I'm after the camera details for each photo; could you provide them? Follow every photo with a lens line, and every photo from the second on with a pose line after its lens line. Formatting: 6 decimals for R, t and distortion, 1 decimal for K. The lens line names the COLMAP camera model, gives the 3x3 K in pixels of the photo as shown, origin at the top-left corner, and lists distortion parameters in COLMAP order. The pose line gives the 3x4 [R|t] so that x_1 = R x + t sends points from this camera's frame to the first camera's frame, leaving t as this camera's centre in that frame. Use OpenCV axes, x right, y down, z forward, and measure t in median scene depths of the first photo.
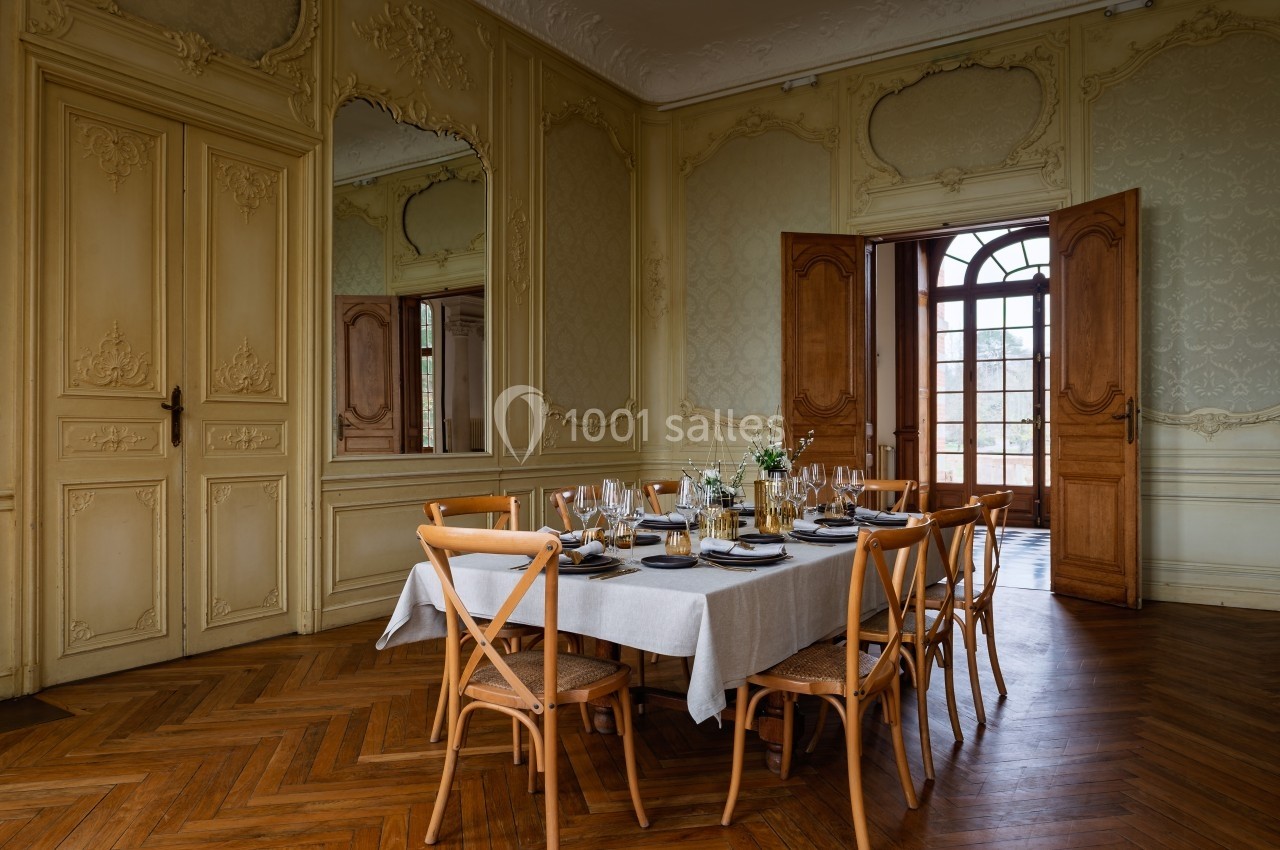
lens RADIAL K [[883.7, 0, 639.5], [0, 883.7, 450.9], [0, 0, 1]] dist [-0.012734, -0.002892]
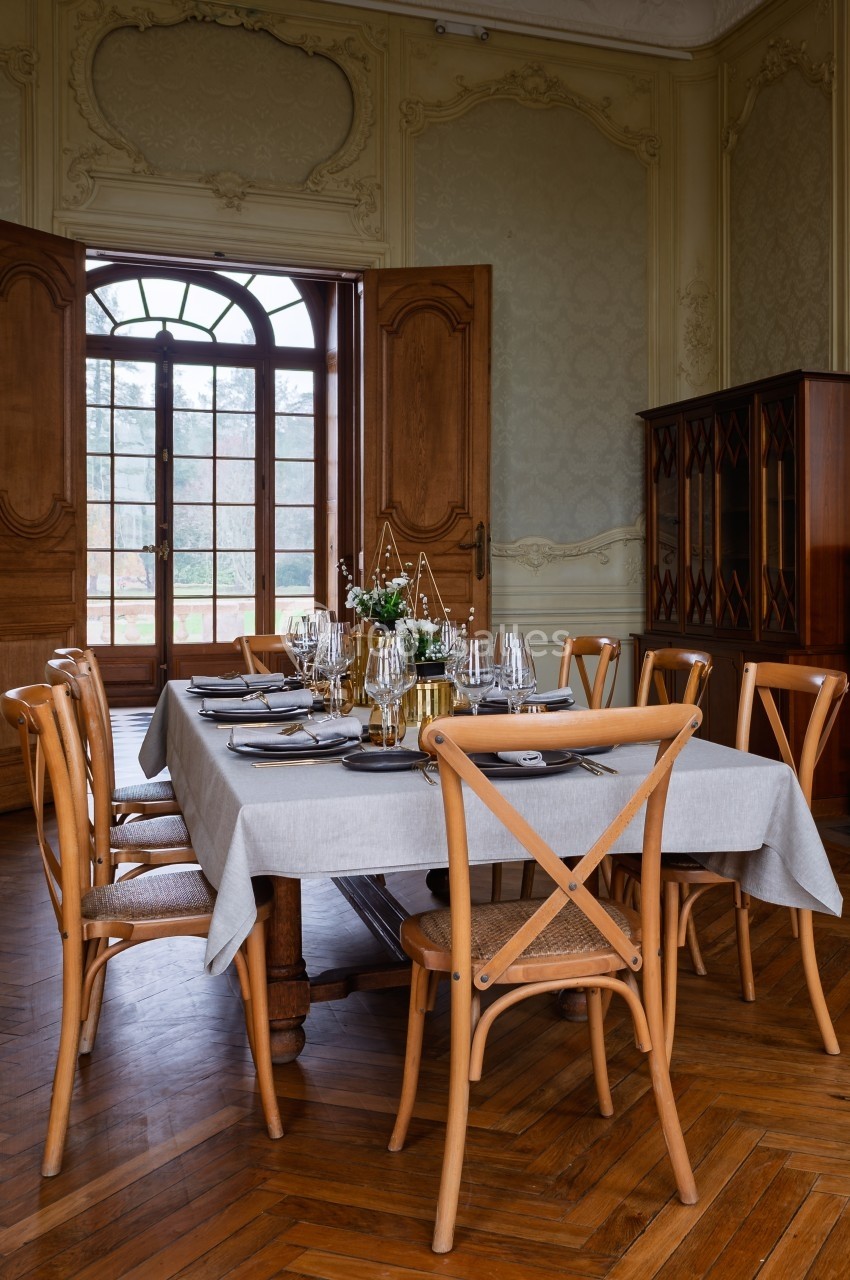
lens RADIAL K [[1562.2, 0, 425.0], [0, 1562.2, 640.0], [0, 0, 1]] dist [-0.011809, -0.031554]
pose [[0.531281, -0.037156, 0.846380, -0.641225], [0.014761, 0.999292, 0.034603, -0.002785], [-0.847067, -0.005890, 0.531453, 0.257481]]
